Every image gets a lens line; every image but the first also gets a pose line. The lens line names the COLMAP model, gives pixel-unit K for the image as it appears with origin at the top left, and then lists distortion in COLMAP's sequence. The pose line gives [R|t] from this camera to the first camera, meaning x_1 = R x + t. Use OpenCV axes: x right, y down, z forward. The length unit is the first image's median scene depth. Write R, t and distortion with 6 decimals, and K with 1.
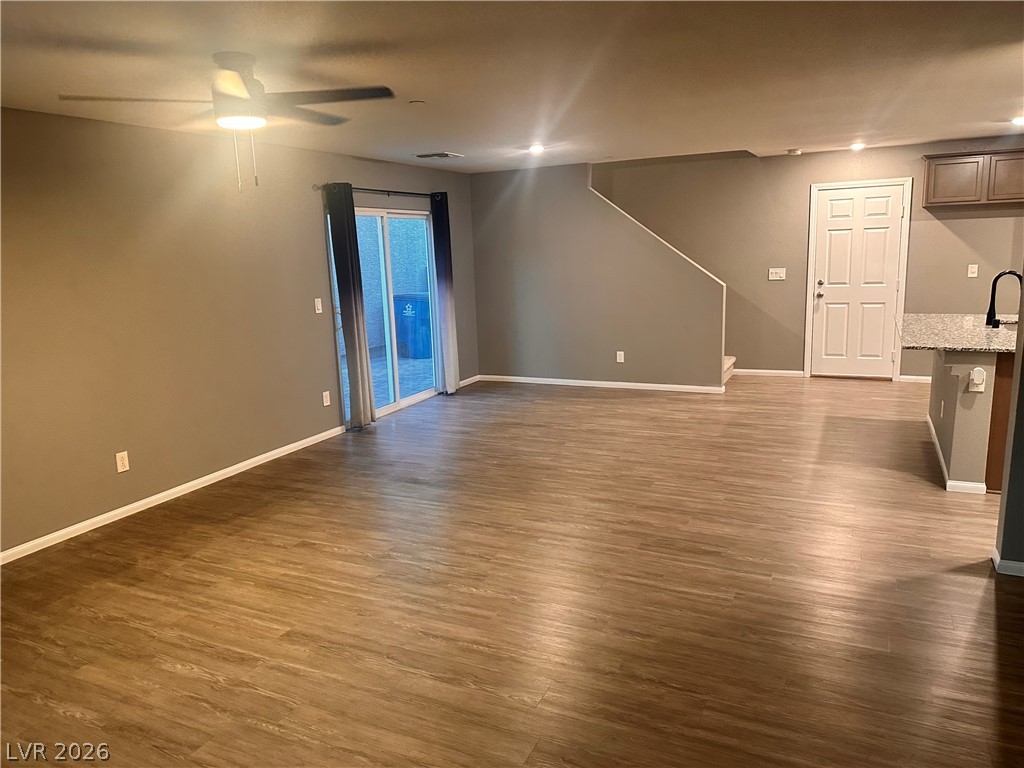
lens RADIAL K [[725.7, 0, 511.4], [0, 725.7, 386.1], [0, 0, 1]] dist [0.022465, -0.015383]
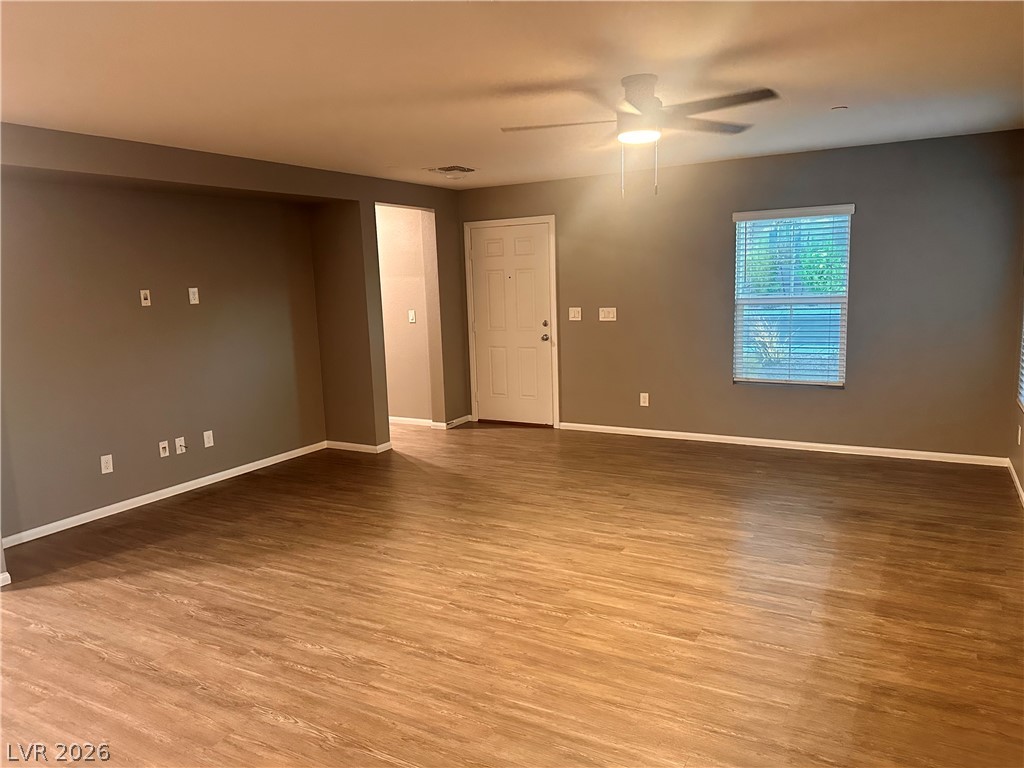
lens RADIAL K [[725.7, 0, 513.5], [0, 725.7, 384.9], [0, 0, 1]] dist [0.022465, -0.015383]
pose [[-0.995260, 0.060765, 0.075930, -0.197824], [0.082778, 0.939123, 0.333459, -0.322172], [-0.051045, 0.338164, -0.939702, 1.796881]]
